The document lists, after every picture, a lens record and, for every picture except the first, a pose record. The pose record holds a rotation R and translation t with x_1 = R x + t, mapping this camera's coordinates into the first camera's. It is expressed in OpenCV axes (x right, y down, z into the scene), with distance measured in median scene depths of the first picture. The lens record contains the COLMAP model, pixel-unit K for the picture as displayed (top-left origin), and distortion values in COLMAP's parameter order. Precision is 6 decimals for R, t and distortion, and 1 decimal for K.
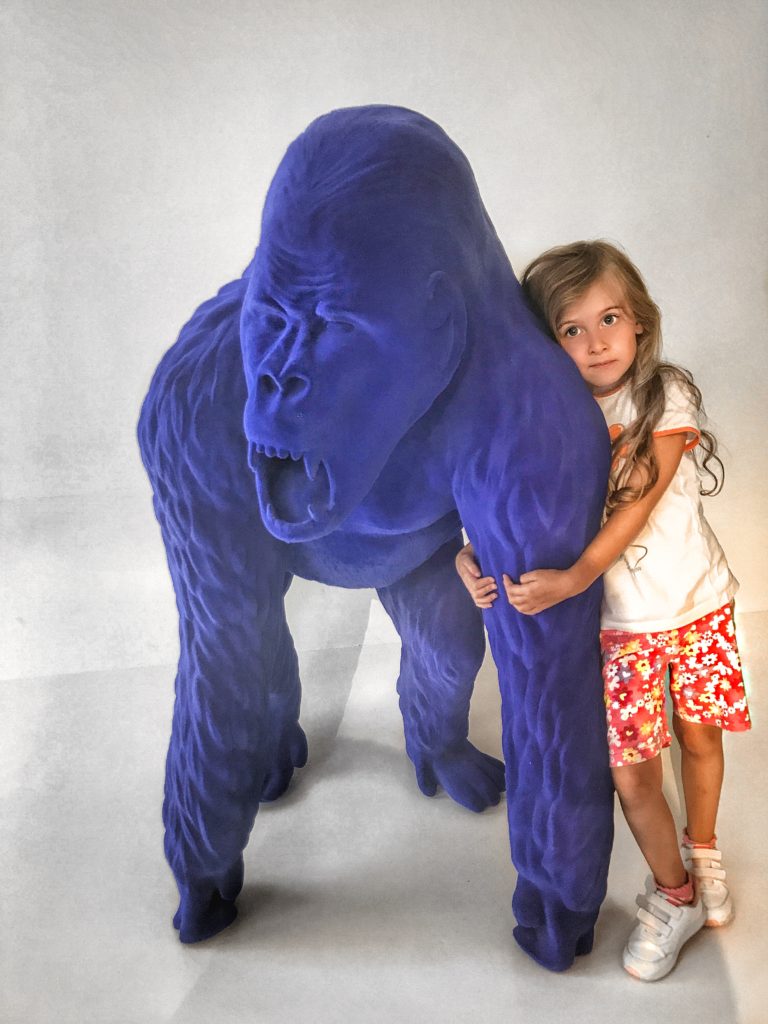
lens RADIAL K [[829.4, 0, 383.6], [0, 829.4, 517.9], [0, 0, 1]] dist [0.010532, -0.020101]
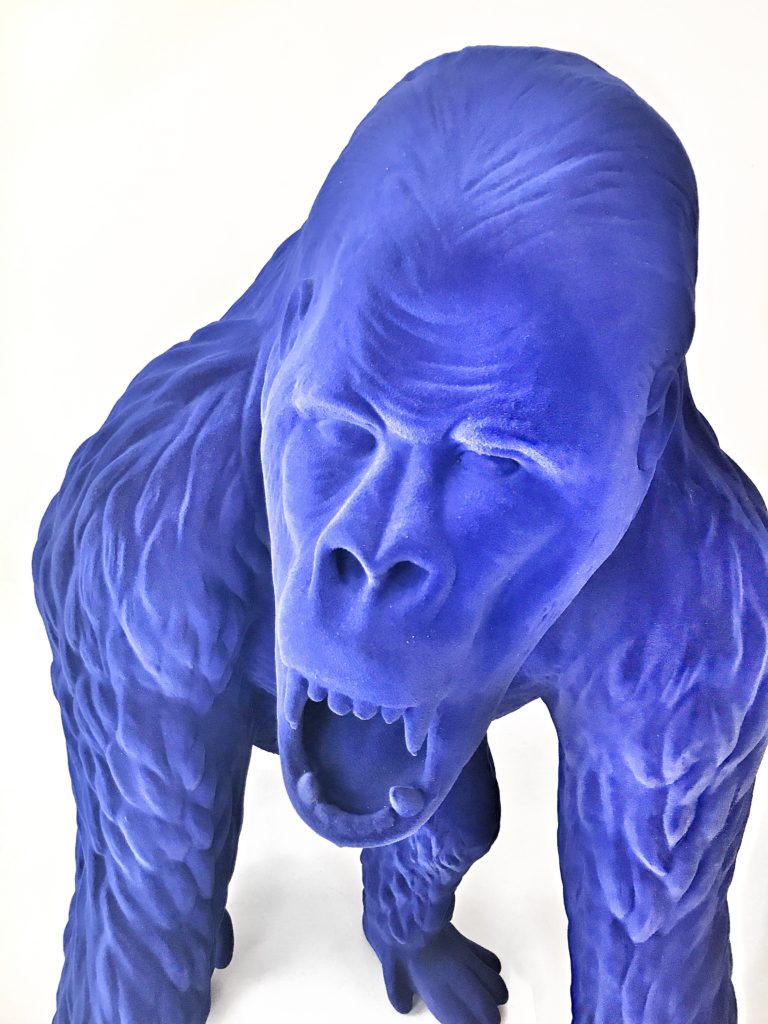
lens RADIAL K [[829.4, 0, 387.2], [0, 829.4, 504.6], [0, 0, 1]] dist [0.010532, -0.020101]
pose [[0.985288, 0.053302, 0.162377, -0.158675], [-0.050483, 0.998495, -0.021436, -0.153617], [-0.163275, 0.012924, 0.986496, 0.409210]]
